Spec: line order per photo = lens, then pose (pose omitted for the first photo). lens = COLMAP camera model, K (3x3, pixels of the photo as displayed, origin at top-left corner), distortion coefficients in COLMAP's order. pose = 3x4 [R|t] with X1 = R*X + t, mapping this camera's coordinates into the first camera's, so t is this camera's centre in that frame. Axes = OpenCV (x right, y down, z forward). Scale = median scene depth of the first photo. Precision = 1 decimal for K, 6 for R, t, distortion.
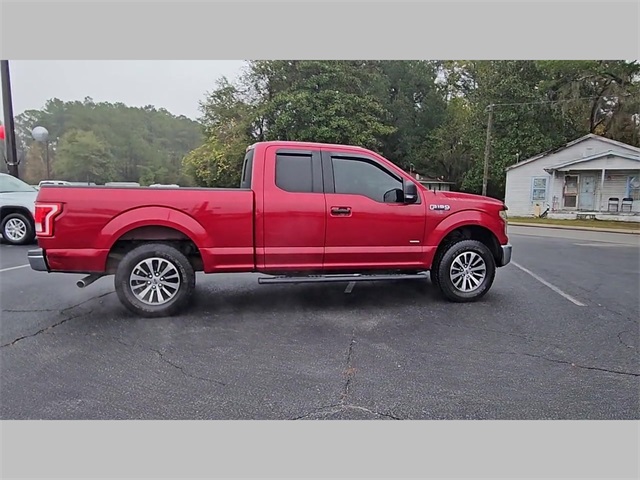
lens RADIAL K [[433.9, 0, 311.3], [0, 433.9, 238.7], [0, 0, 1]] dist [0.008496, -0.004150]
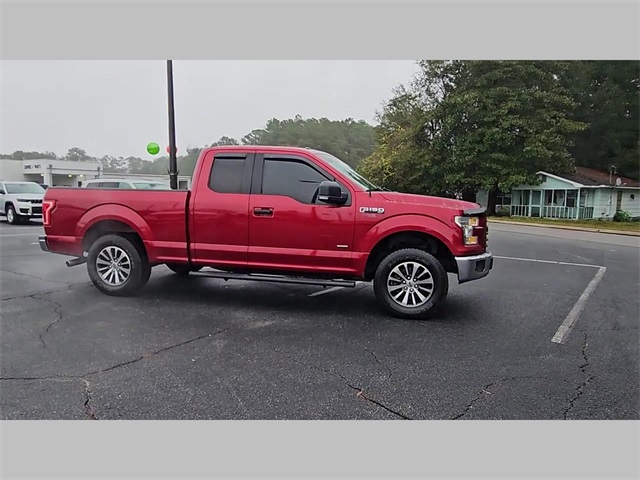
lens RADIAL K [[433.9, 0, 311.3], [0, 433.9, 238.7], [0, 0, 1]] dist [0.008496, -0.004150]
pose [[0.899092, 0.046199, -0.435316, 0.563745], [-0.053992, 0.998526, -0.005543, -0.000575], [0.434418, 0.028487, 0.900261, 0.123442]]
